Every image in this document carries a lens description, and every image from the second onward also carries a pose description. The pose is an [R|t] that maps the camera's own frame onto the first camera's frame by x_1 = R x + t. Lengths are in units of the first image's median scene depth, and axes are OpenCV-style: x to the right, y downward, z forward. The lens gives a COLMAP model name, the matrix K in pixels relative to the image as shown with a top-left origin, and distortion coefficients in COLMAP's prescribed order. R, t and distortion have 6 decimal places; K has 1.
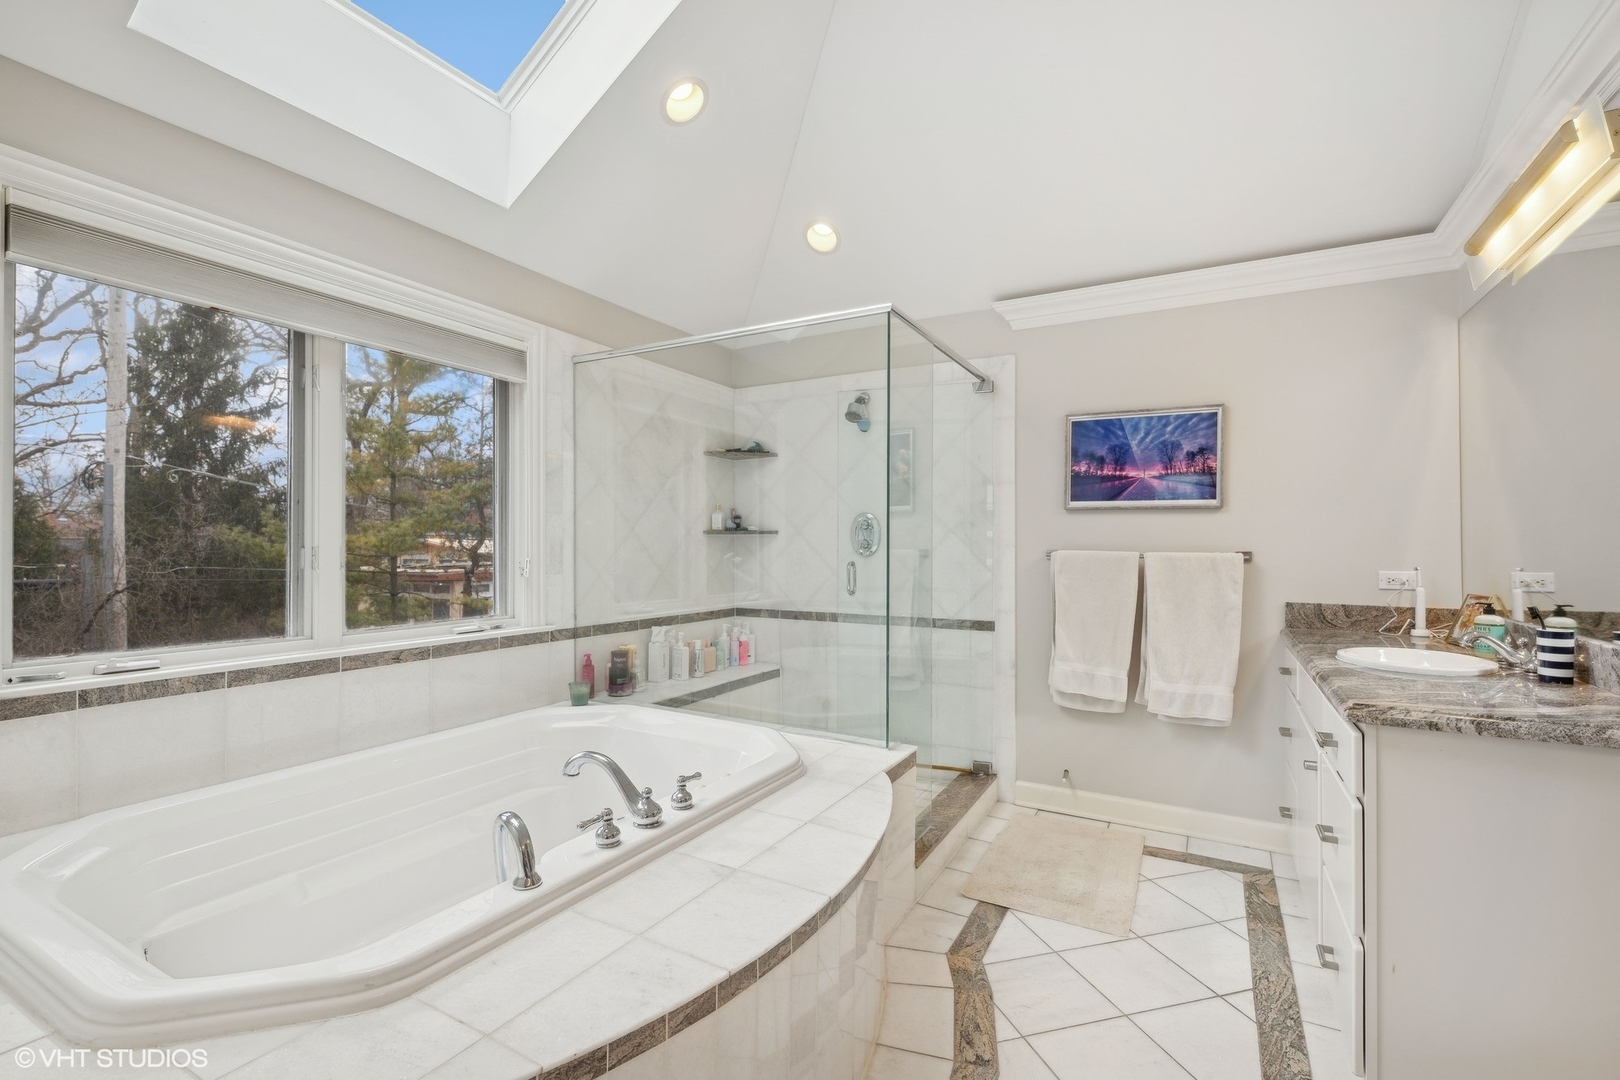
lens RADIAL K [[734.0, 0, 812.3], [0, 734.0, 543.5], [0, 0, 1]] dist [-0.004643, 0.001034]
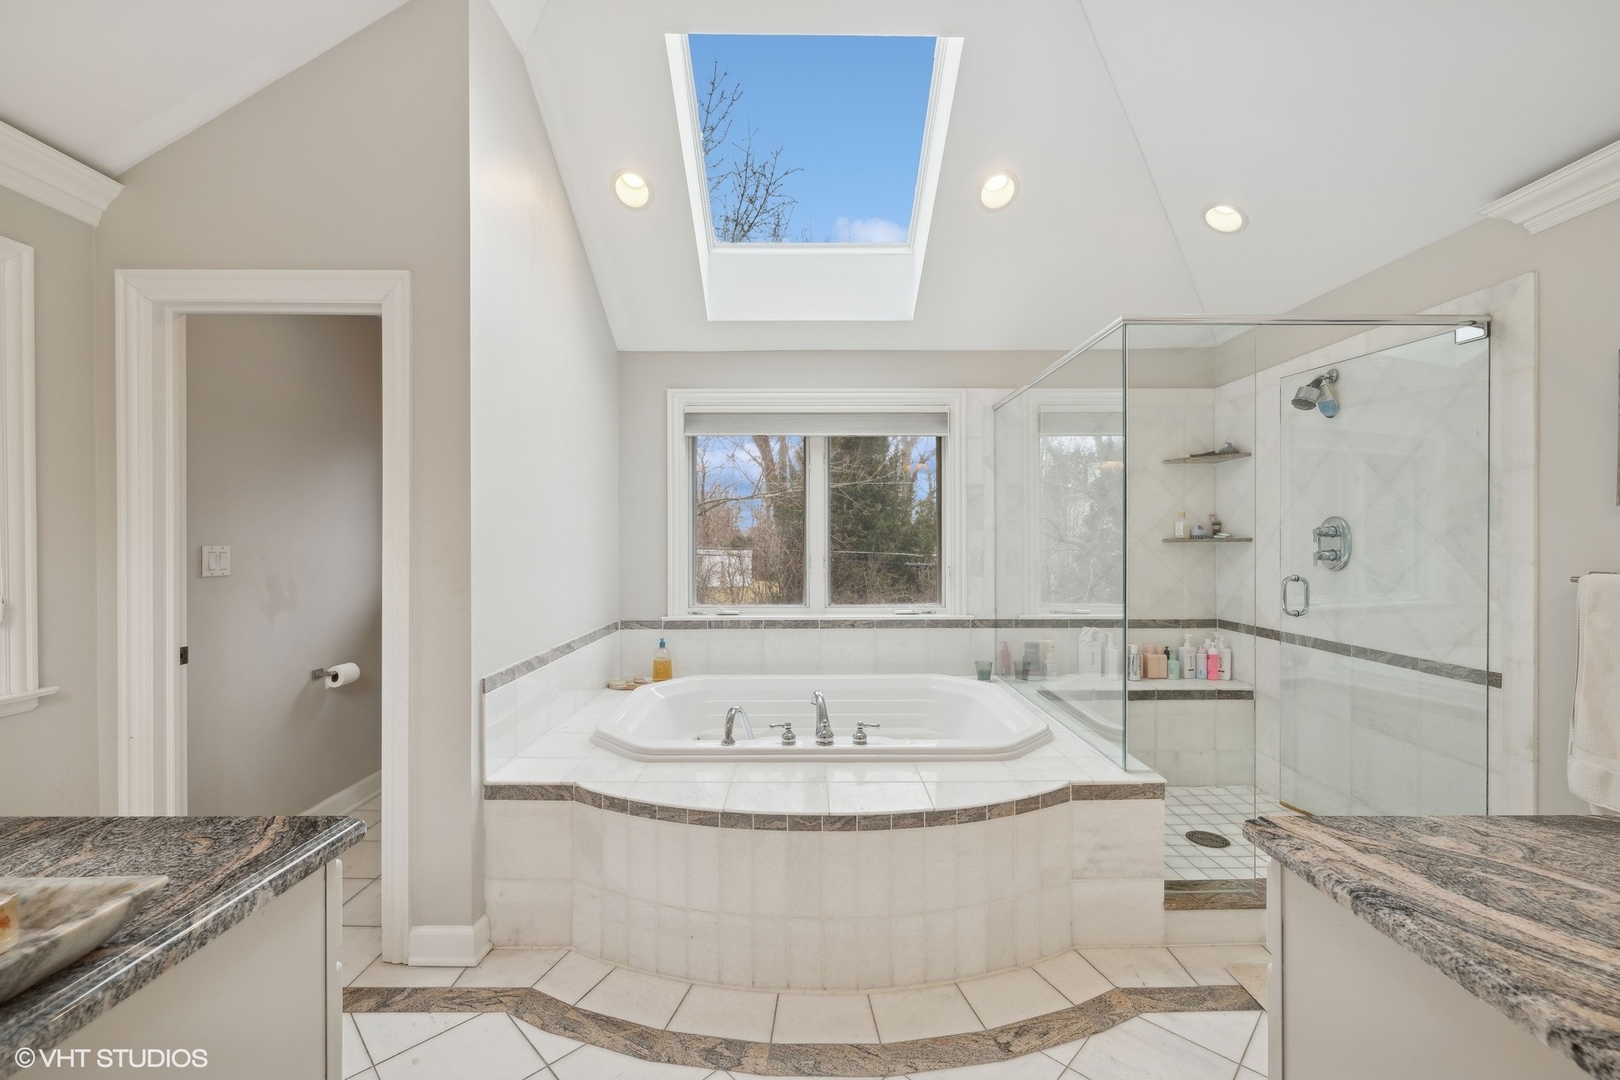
lens RADIAL K [[677.9, 0, 799.7], [0, 677.9, 540.9], [0, 0, 1]] dist [-0.004082, 0.000107]
pose [[0.471675, -0.002262, -0.881770, 0.571862], [0.008024, 0.999966, 0.001727, -0.026689], [0.881736, -0.007889, 0.471677, 0.156901]]
